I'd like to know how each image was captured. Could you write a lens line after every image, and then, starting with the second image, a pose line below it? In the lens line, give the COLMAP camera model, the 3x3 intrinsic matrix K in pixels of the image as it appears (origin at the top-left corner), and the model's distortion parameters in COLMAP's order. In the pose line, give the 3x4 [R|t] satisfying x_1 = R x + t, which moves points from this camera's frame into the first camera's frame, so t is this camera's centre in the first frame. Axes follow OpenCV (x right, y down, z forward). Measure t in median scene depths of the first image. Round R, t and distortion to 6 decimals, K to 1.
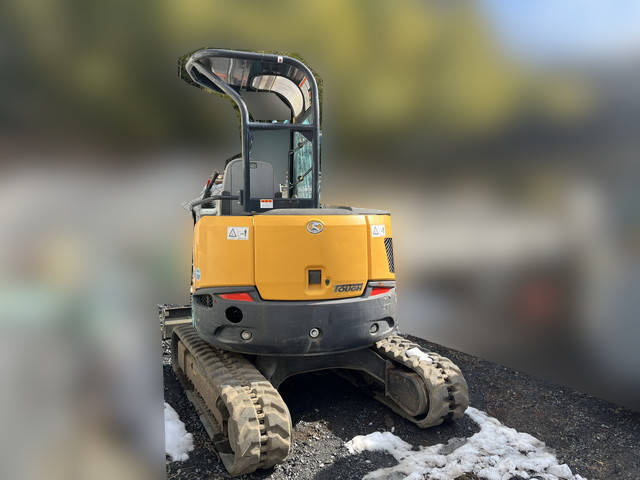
lens RADIAL K [[483.2, 0, 315.9], [0, 483.2, 240.0], [0, 0, 1]] dist [0.057428, -0.088097]
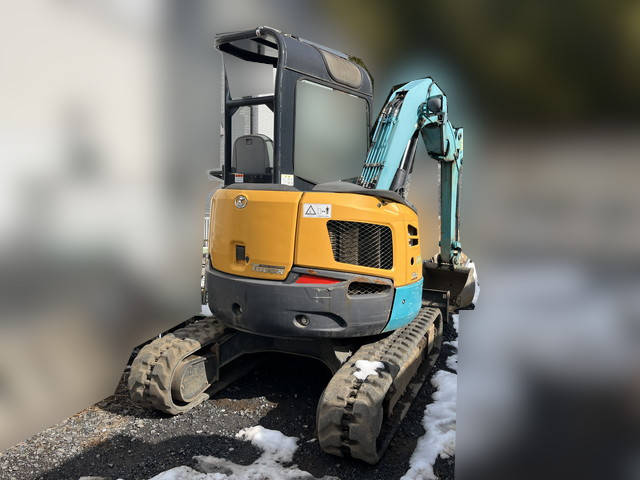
lens RADIAL K [[483.2, 0, 318.6], [0, 483.2, 241.7], [0, 0, 1]] dist [0.057428, -0.088097]
pose [[0.651895, 0.099330, -0.751775, 0.797221], [-0.073128, 0.994998, 0.068054, -0.023265], [0.754775, 0.010612, 0.655898, 0.445832]]
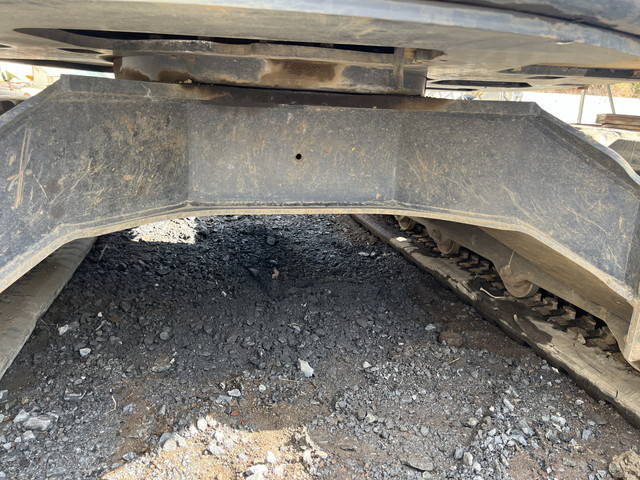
lens RADIAL K [[483.2, 0, 323.5], [0, 483.2, 234.0], [0, 0, 1]] dist [0.057428, -0.088097]
pose [[0.980711, 0.098016, -0.169110, 0.051565], [-0.064303, 0.978811, 0.194409, 0.256730], [0.184582, -0.179785, 0.966233, 0.852589]]
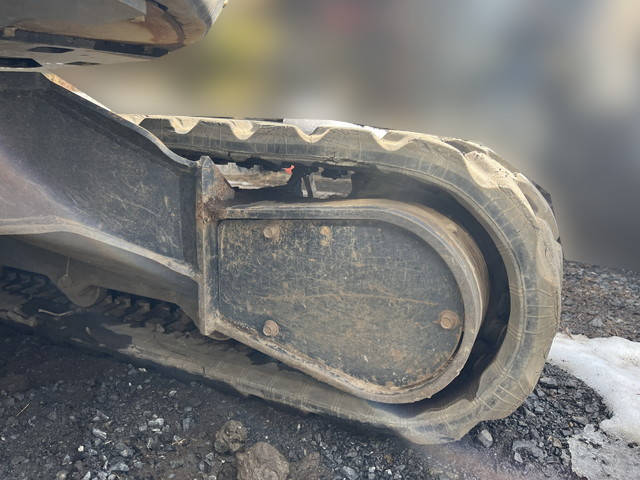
lens RADIAL K [[483.2, 0, 320.8], [0, 483.2, 239.8], [0, 0, 1]] dist [0.057428, -0.088097]
pose [[0.782433, -0.120409, 0.610983, 0.066356], [0.012278, 0.983921, 0.178182, 0.265221], [-0.622614, -0.131914, 0.771330, 0.882848]]
